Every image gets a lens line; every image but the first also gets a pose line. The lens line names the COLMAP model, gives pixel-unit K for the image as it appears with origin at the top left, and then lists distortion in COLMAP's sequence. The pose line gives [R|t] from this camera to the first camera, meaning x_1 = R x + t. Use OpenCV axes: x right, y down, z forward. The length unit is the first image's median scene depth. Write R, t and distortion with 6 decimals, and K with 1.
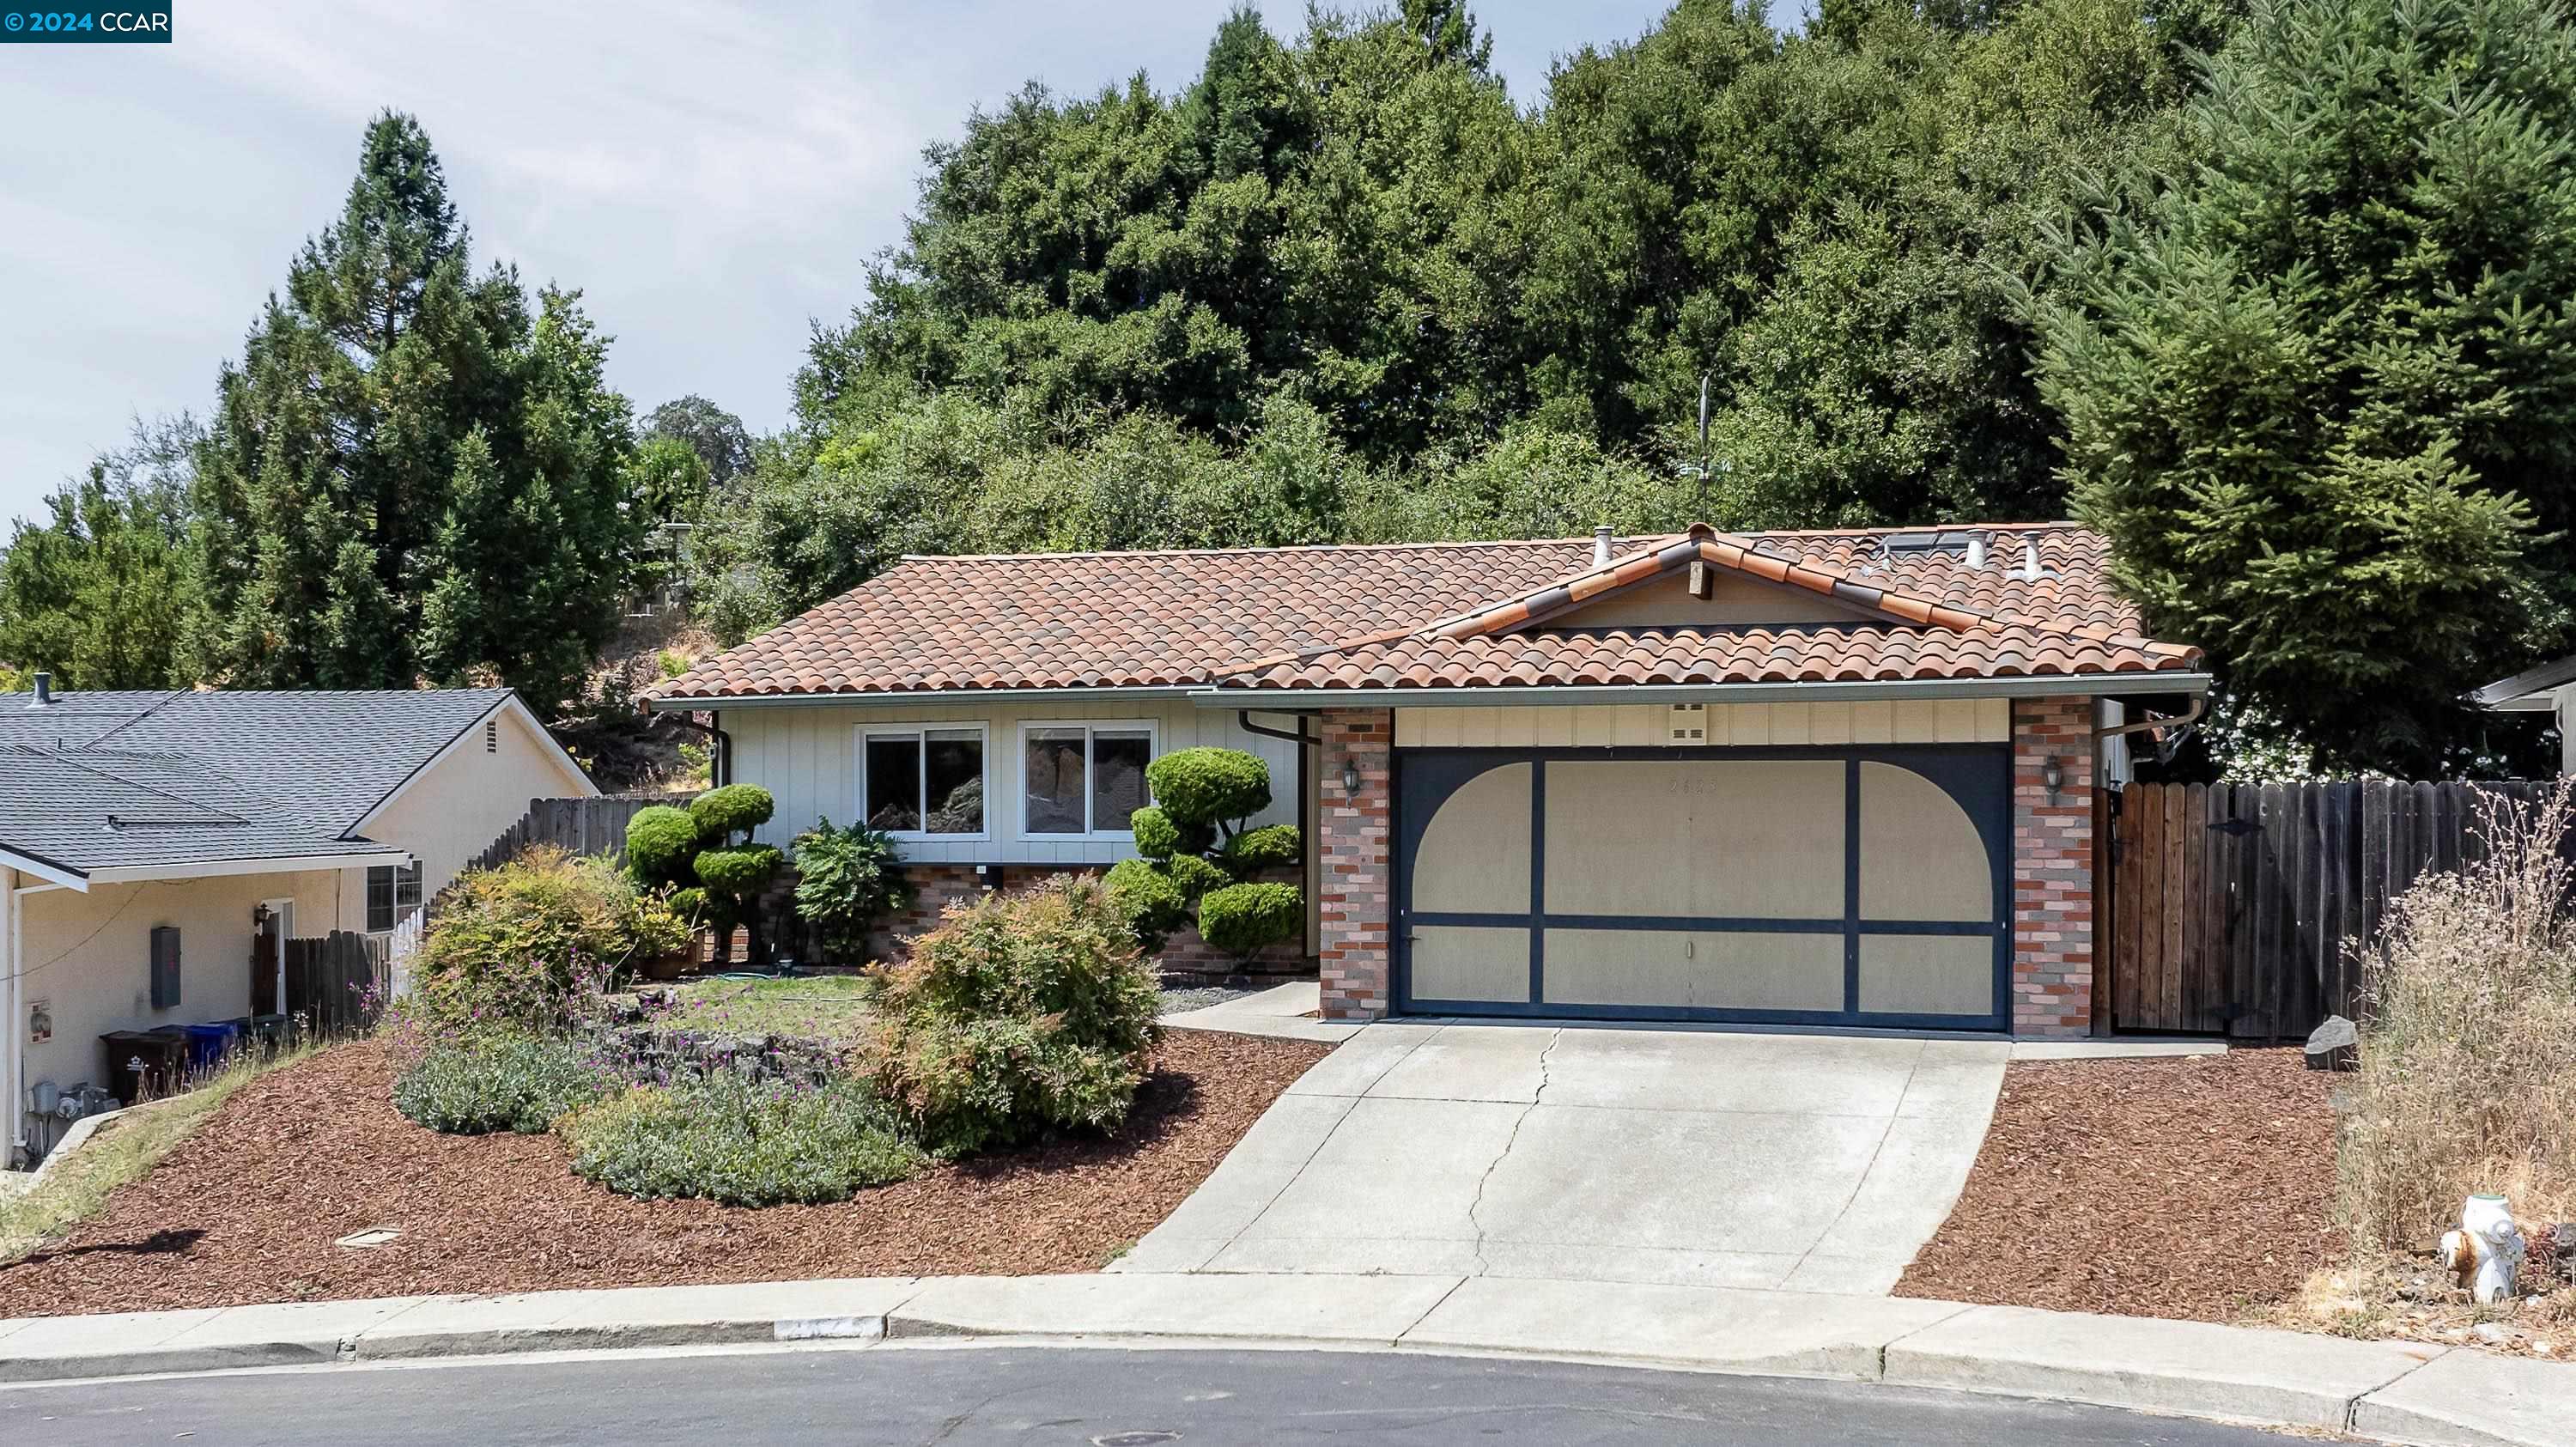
lens RADIAL K [[2557.1, 0, 1288.4], [0, 2557.1, 785.7], [0, 0, 1]] dist [0.000099, -0.009091]
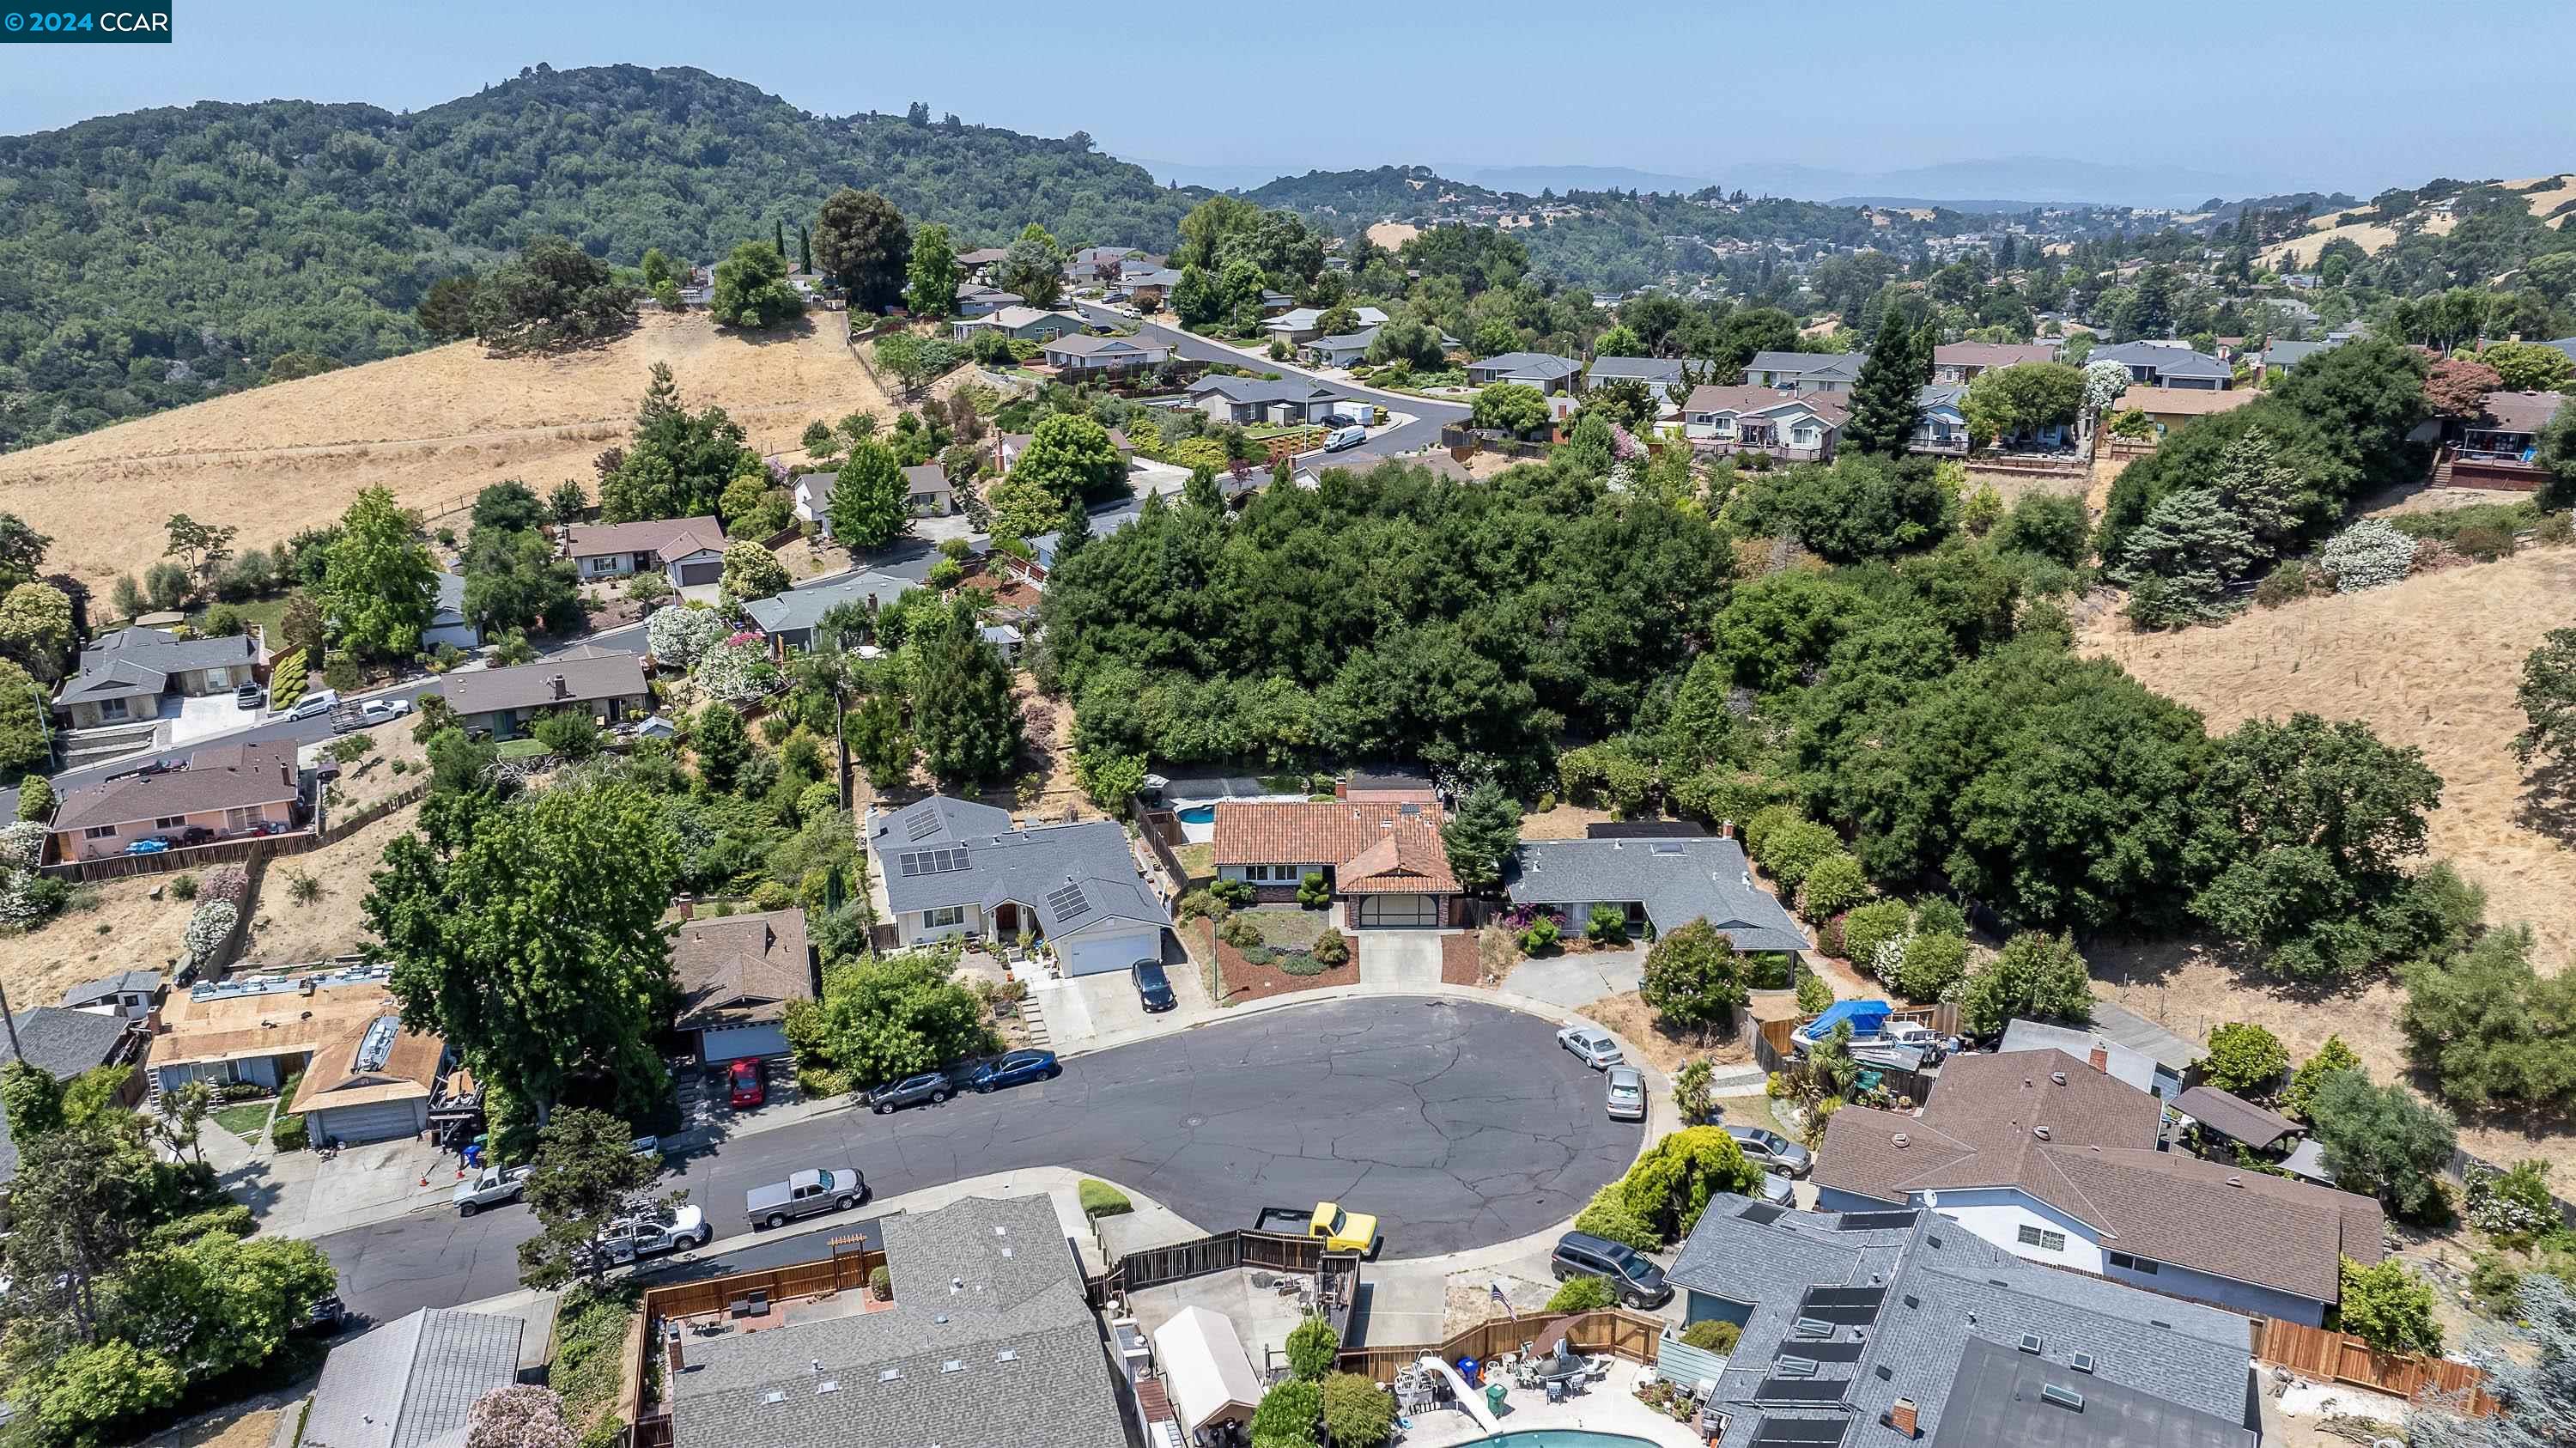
lens RADIAL K [[1753.3, 0, 1301.8], [0, 1753.3, 722.7], [0, 0, 1]] dist [-0.023312, -0.003287]
pose [[0.944380, -0.097727, 0.314000, -1.692820], [-0.000329, 0.954543, 0.298073, -2.038322], [-0.328857, -0.281597, 0.901419, -3.454152]]
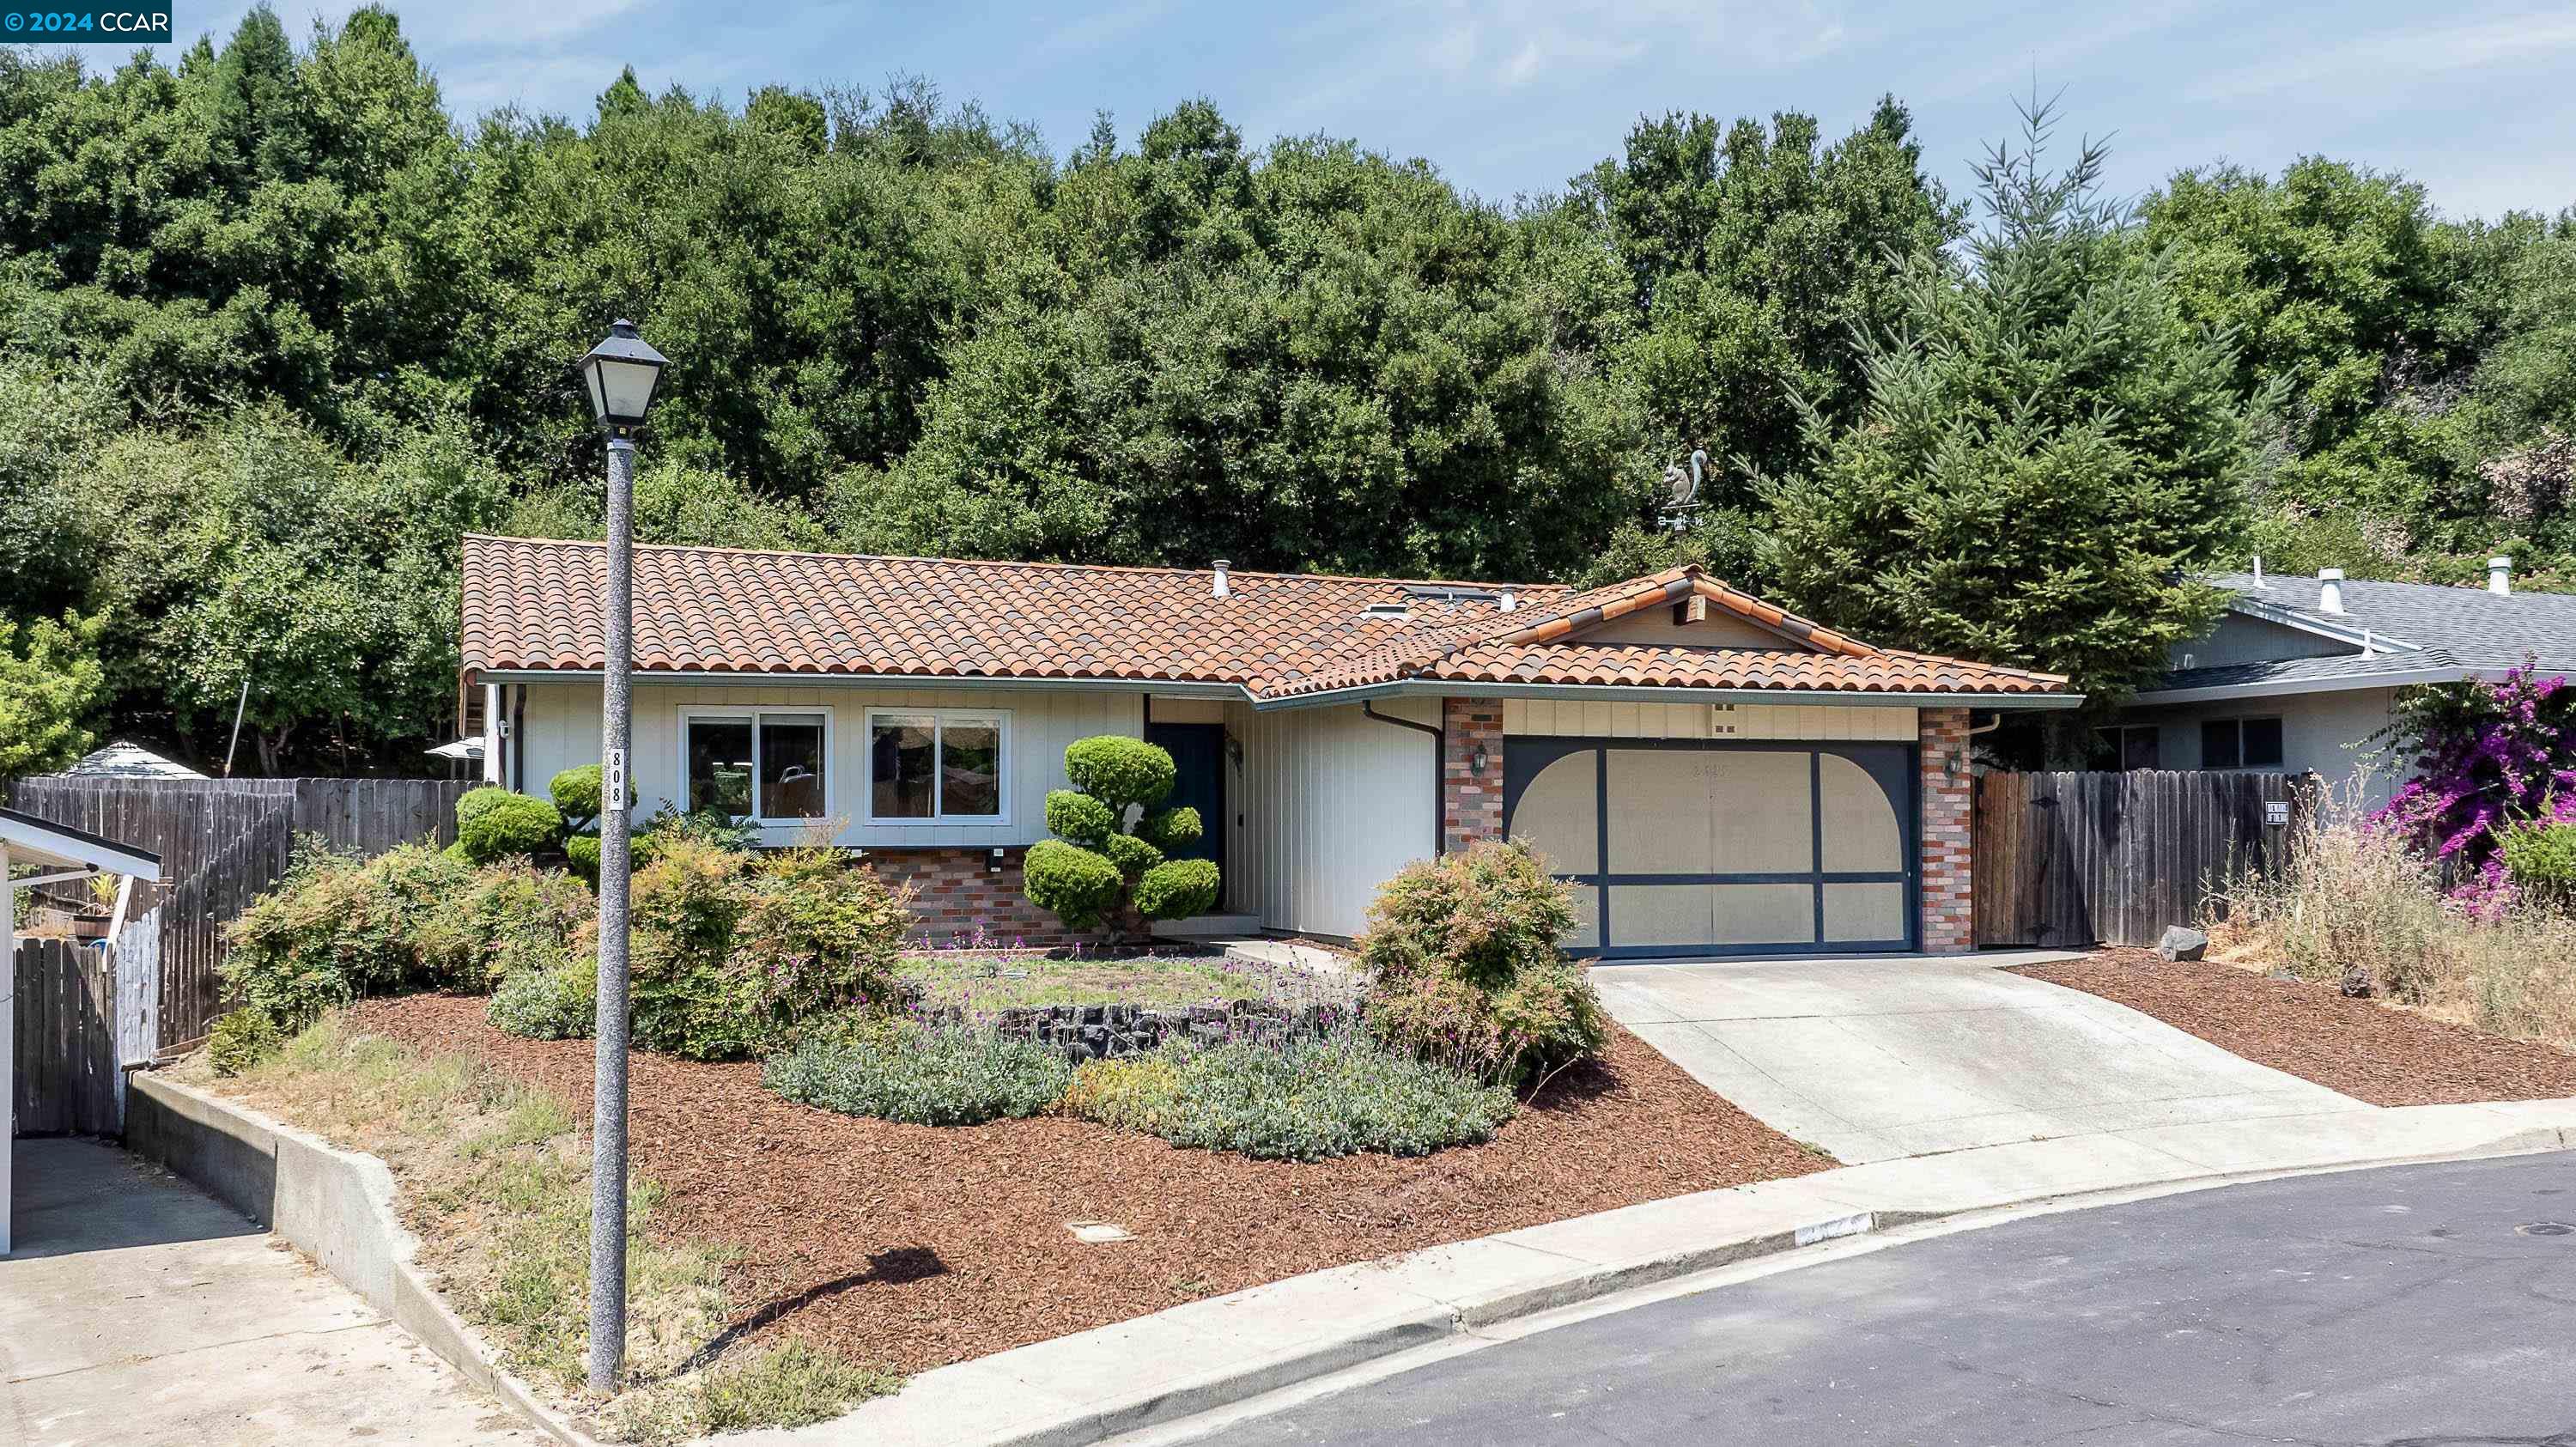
lens RADIAL K [[2177.9, 0, 1278.4], [0, 2177.9, 790.2], [0, 0, 1]] dist [-0.027055, -0.002444]
pose [[0.765923, 0.010460, 0.642848, -0.680647], [-0.001968, 0.999901, -0.013924, 0.024576], [-0.642930, 0.009400, 0.765867, 0.302623]]
